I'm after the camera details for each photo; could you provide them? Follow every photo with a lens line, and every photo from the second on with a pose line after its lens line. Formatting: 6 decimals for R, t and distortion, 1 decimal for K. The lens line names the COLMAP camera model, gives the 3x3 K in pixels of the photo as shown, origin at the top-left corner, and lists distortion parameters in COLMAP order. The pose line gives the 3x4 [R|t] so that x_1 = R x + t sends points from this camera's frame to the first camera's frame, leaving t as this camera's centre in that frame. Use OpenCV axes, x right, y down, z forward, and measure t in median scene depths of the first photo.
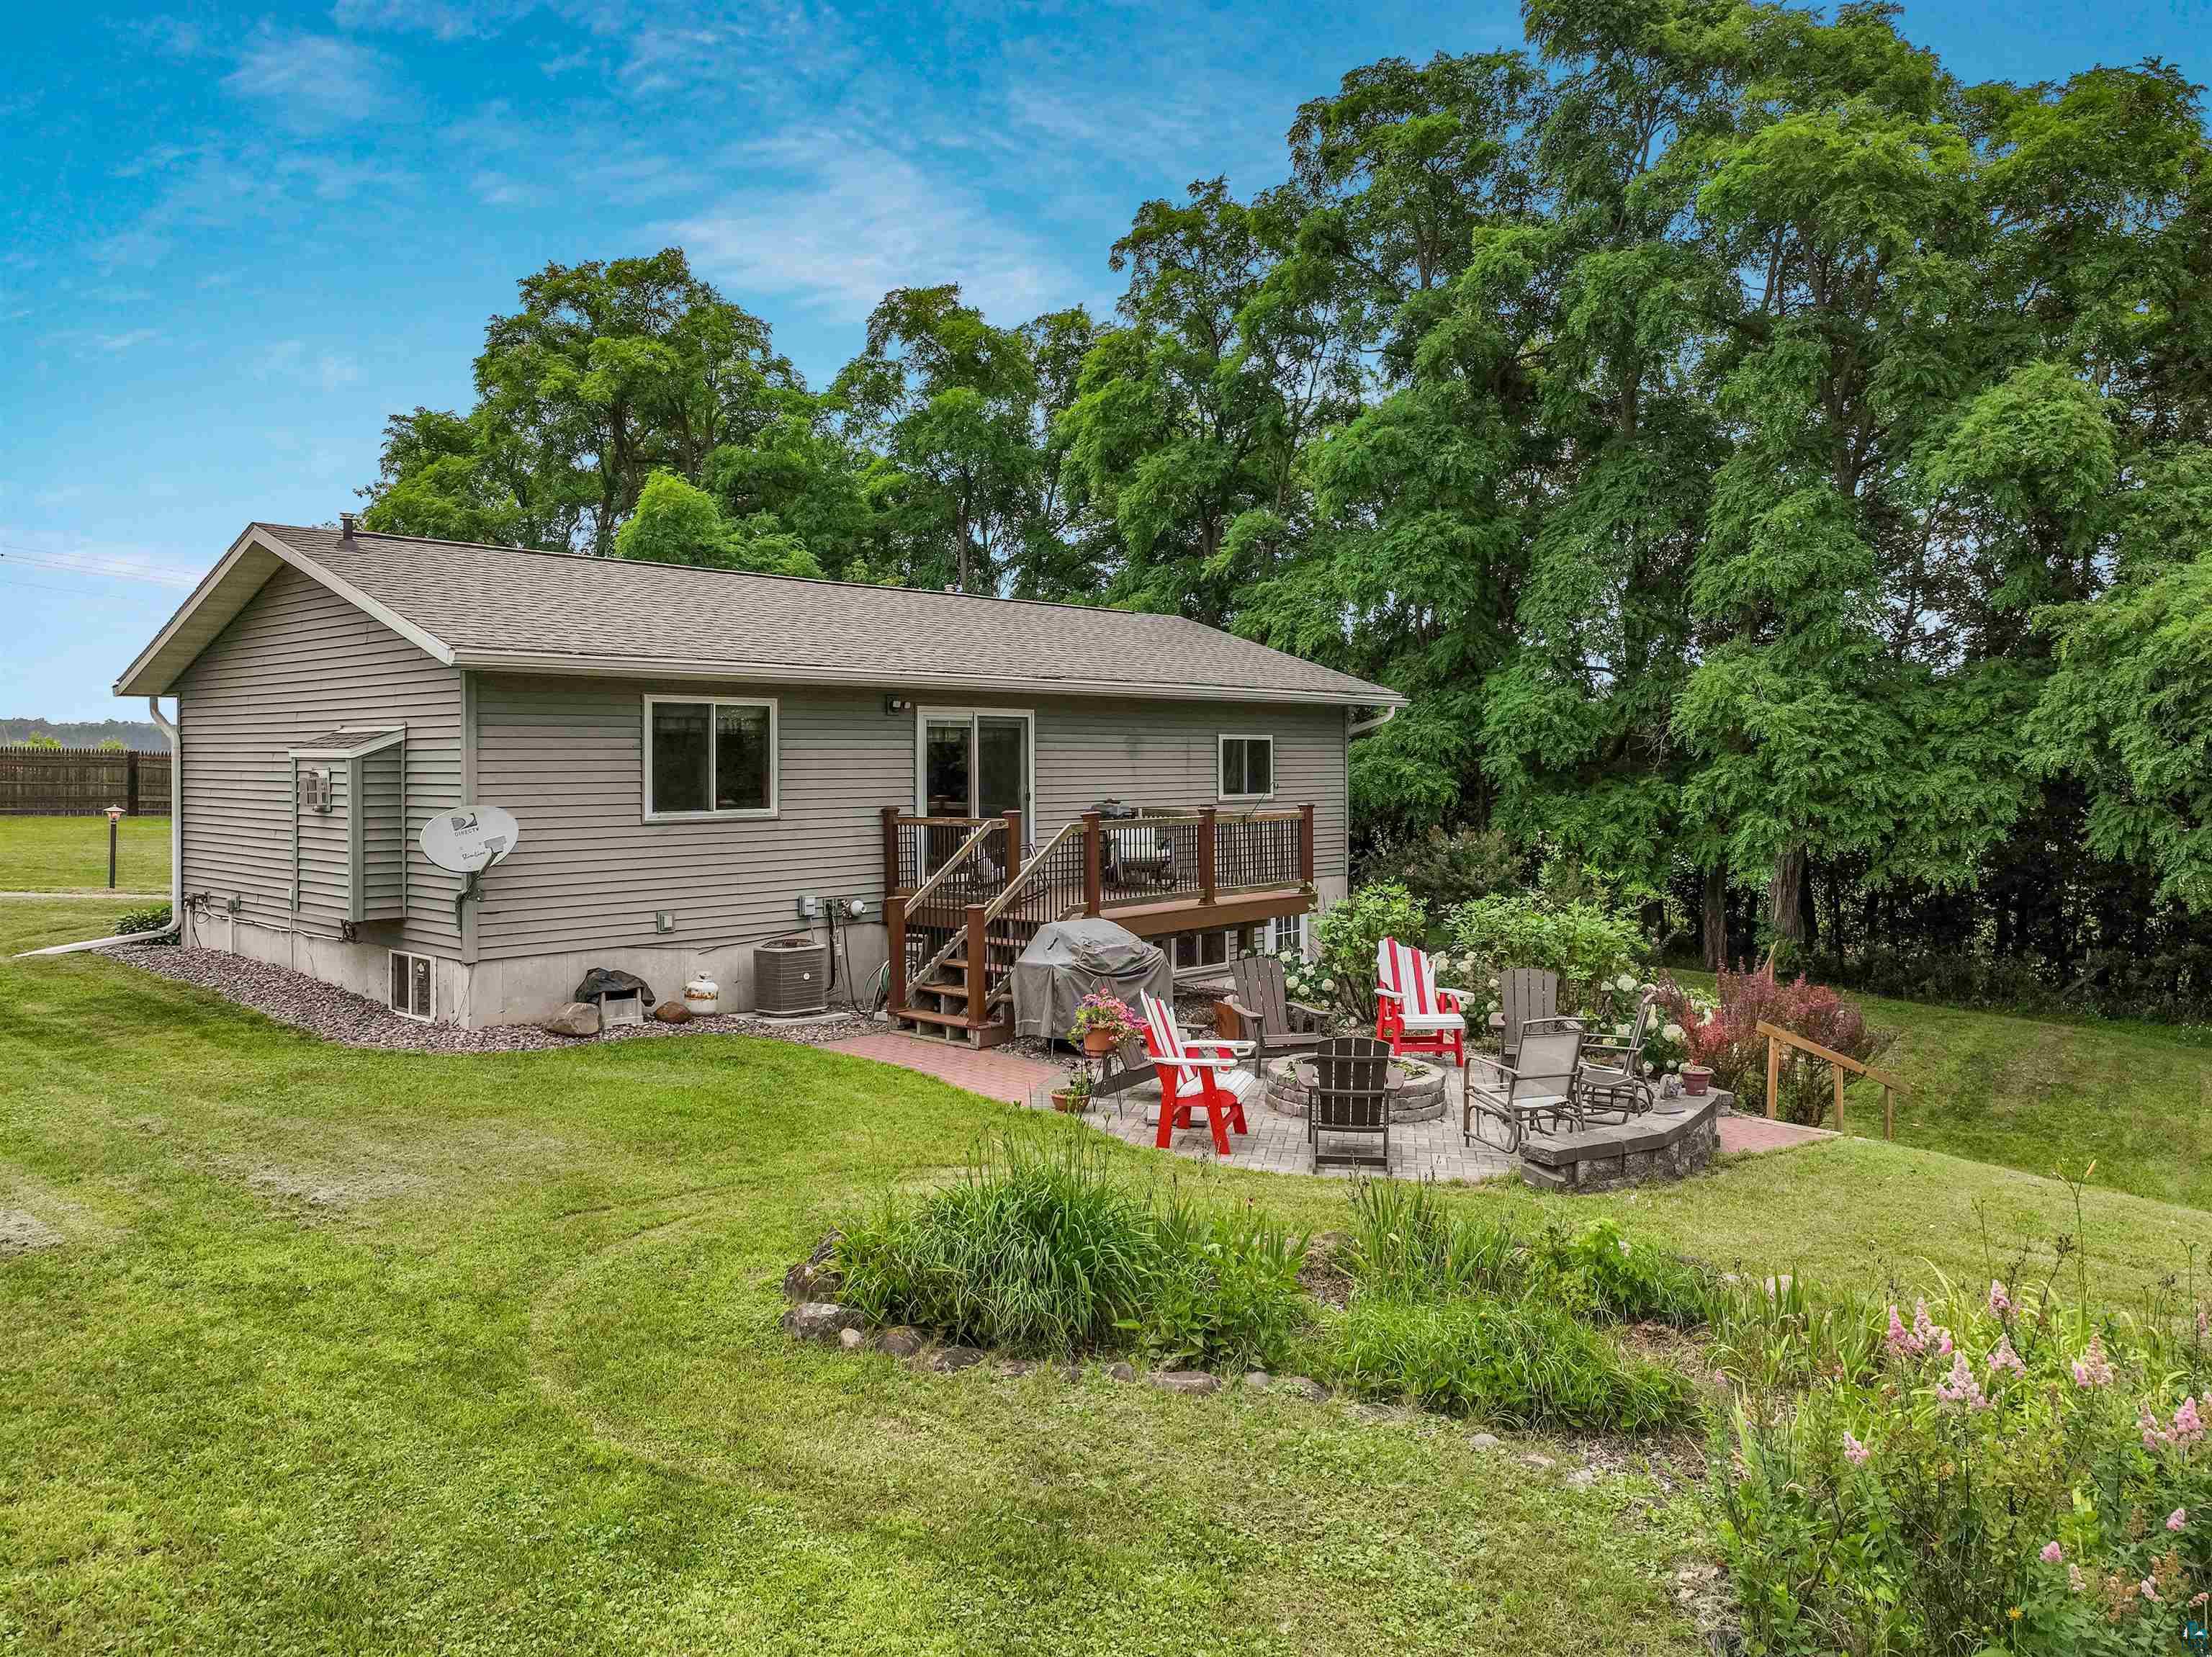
lens RADIAL K [[1548.4, 0, 1105.9], [0, 1548.4, 825.0], [0, 0, 1]] dist [-0.005191, 0.016984]
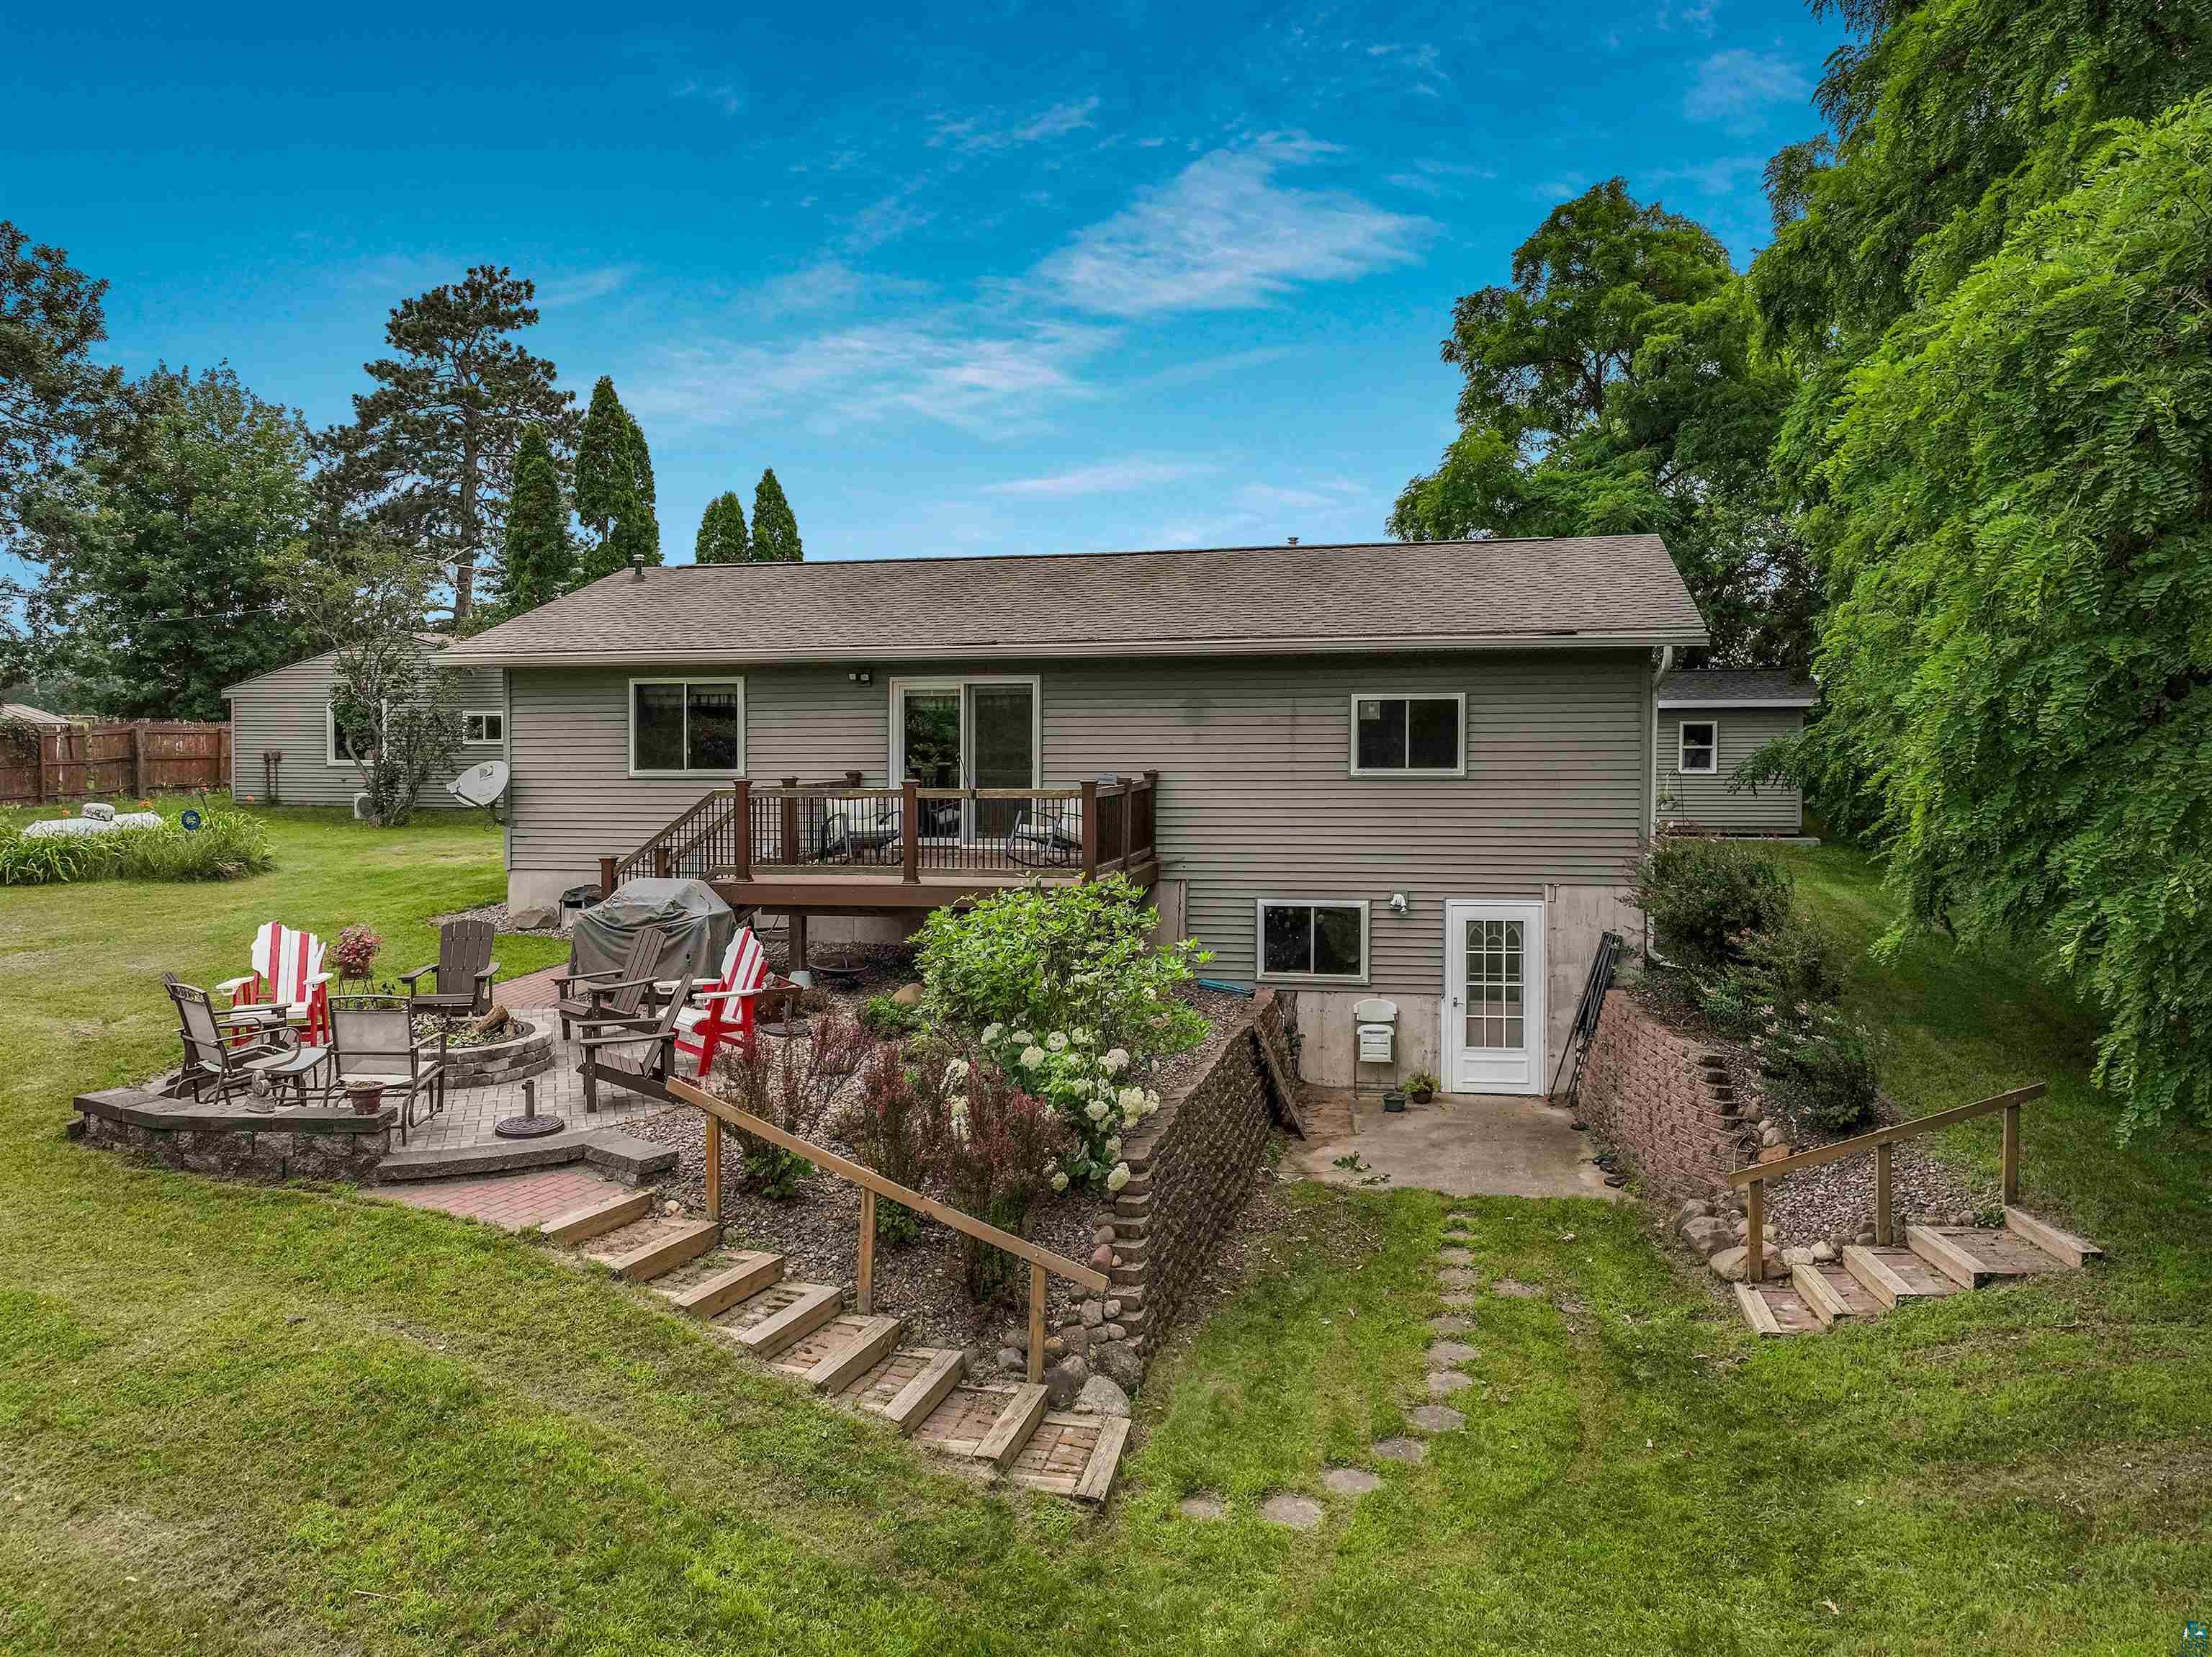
lens RADIAL K [[1548.4, 0, 1105.8], [0, 1548.4, 825.3], [0, 0, 1]] dist [-0.005191, 0.016984]
pose [[0.539223, 0.058423, -0.840134, 0.873815], [-0.028905, 0.998287, 0.050869, -0.033813], [0.841667, -0.003145, 0.539988, 0.552274]]
